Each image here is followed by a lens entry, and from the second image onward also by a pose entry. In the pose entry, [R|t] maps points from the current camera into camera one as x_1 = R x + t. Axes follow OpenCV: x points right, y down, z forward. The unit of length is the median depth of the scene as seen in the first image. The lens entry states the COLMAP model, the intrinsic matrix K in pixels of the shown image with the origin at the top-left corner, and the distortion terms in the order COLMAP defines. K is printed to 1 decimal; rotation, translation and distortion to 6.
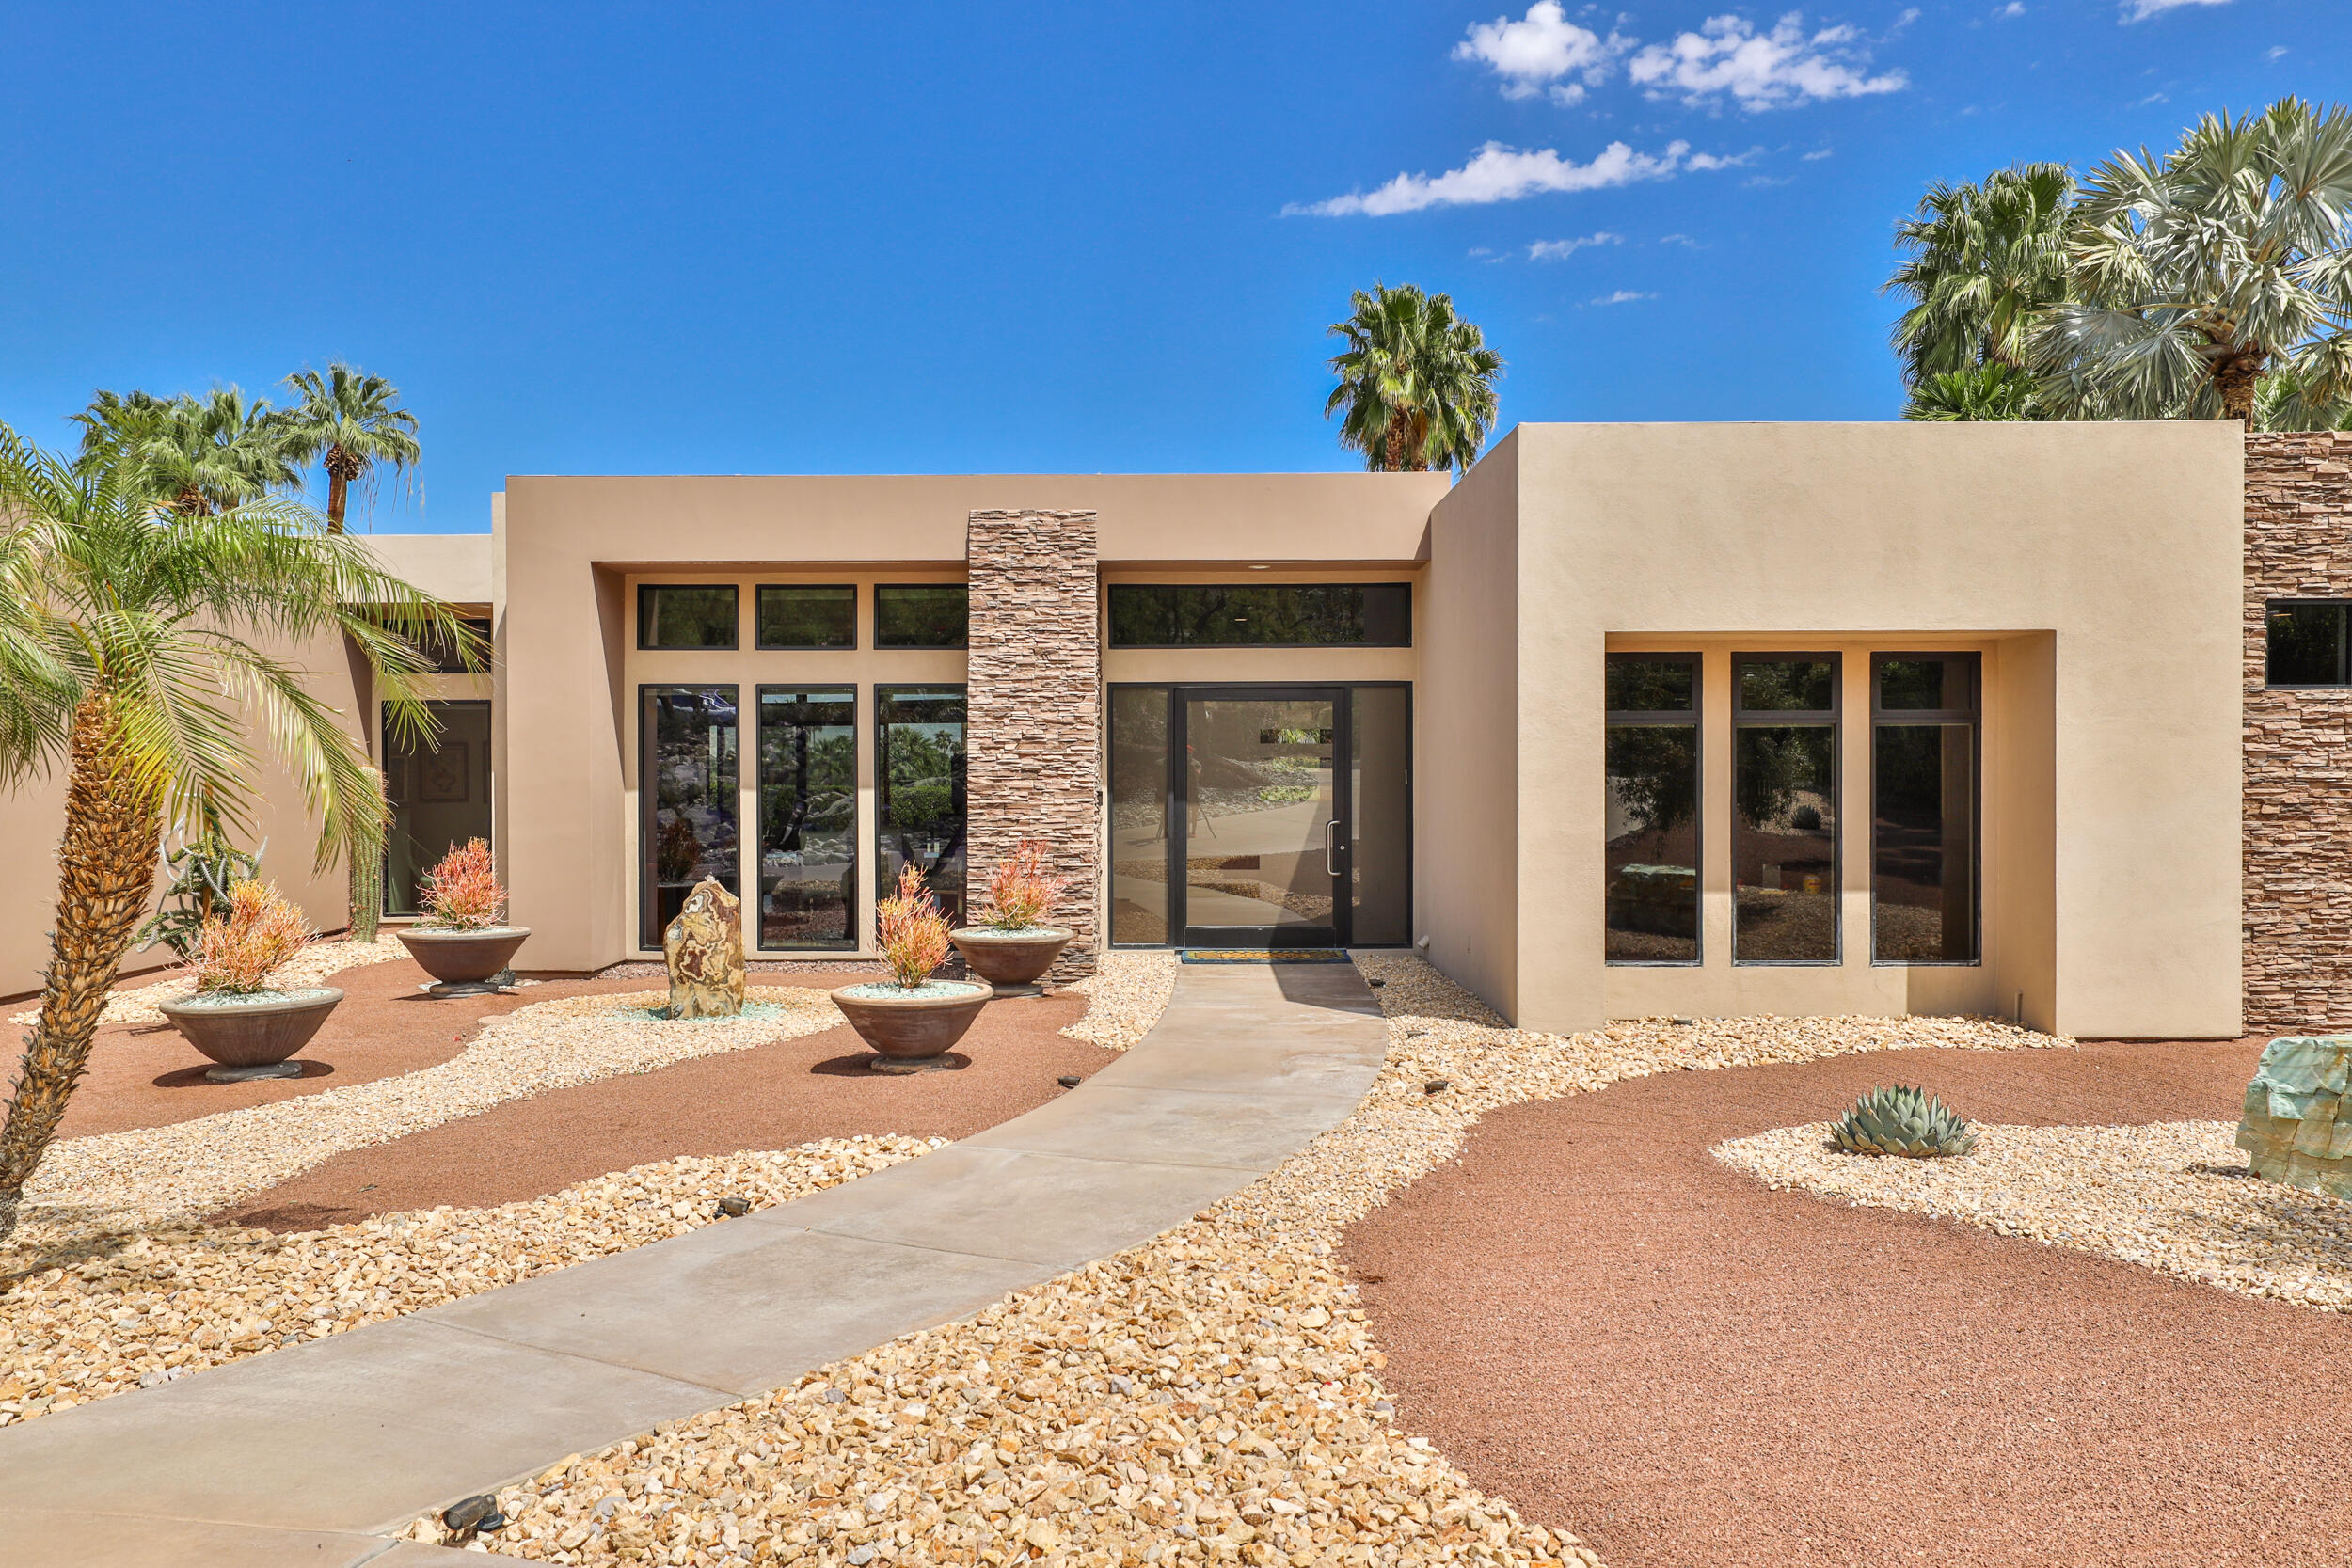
lens RADIAL K [[1626.2, 0, 1145.0], [0, 1626.2, 762.7], [0, 0, 1]] dist [0.008507, 0.008600]
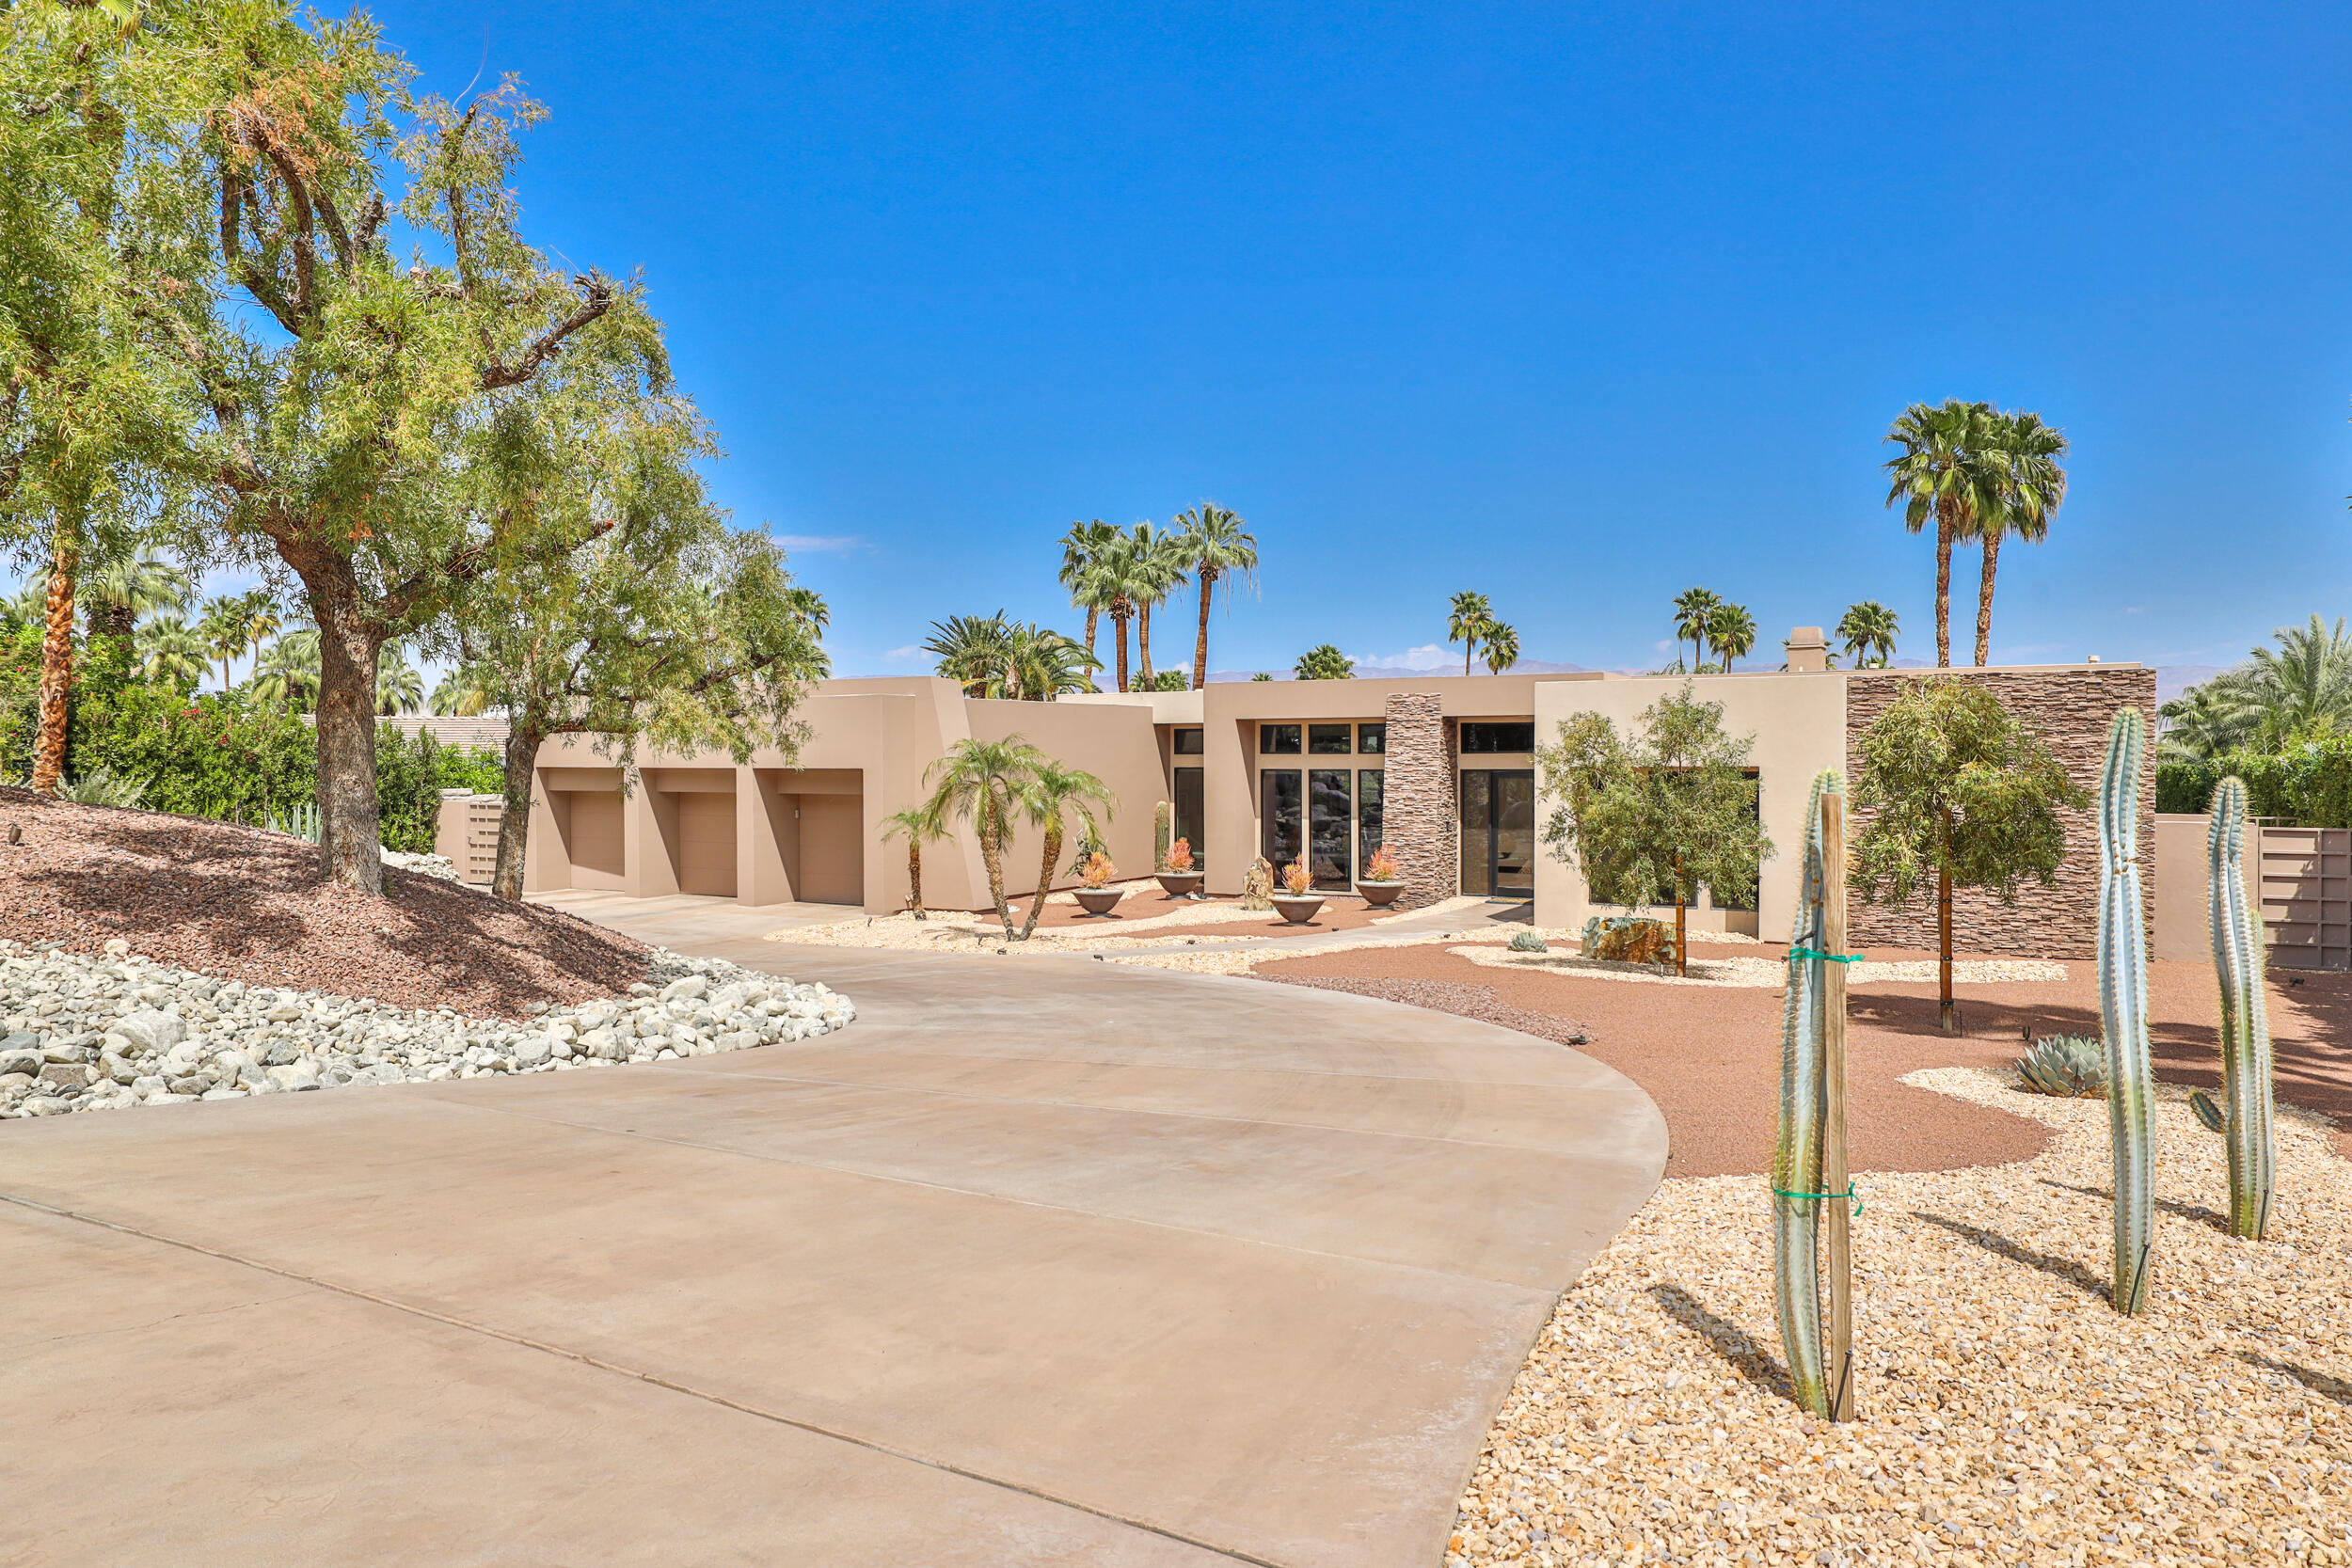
lens RADIAL K [[1626.2, 0, 1179.7], [0, 1626.2, 786.9], [0, 0, 1]] dist [0.008507, 0.008600]
pose [[0.873794, 0.010932, -0.486173, 0.679767], [-0.001120, 0.999790, 0.020468, -0.069318], [0.486295, -0.017341, 0.873623, -1.008848]]
